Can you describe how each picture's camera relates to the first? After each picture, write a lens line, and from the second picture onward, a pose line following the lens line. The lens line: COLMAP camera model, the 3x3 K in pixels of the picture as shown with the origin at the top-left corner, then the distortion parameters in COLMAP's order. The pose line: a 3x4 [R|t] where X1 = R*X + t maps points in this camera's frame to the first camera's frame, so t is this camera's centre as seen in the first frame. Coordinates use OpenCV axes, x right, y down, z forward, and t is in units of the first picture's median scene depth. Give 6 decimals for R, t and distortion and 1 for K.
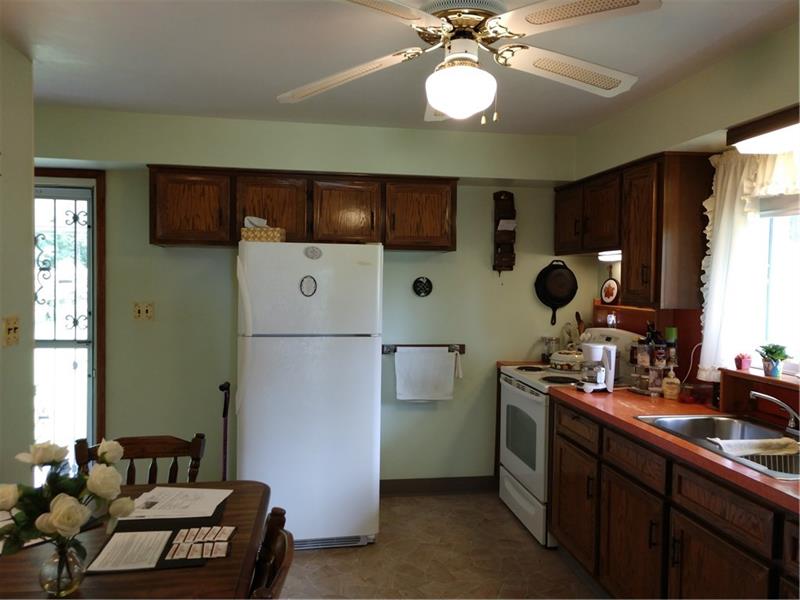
lens RADIAL K [[612.3, 0, 404.7], [0, 612.3, 300.2], [0, 0, 1]] dist [0.040827, 0.000436]
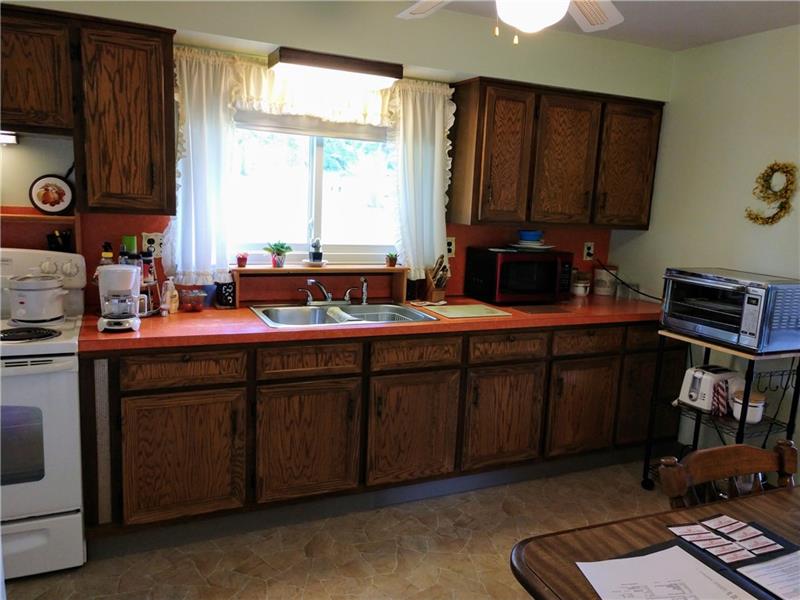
lens RADIAL K [[612.3, 0, 404.7], [0, 612.3, 300.2], [0, 0, 1]] dist [0.040827, 0.000436]
pose [[-0.268351, -0.199034, 0.942536, -0.649058], [-0.011118, 0.978998, 0.203568, -0.064109], [-0.963257, 0.044148, -0.264928, 1.119608]]
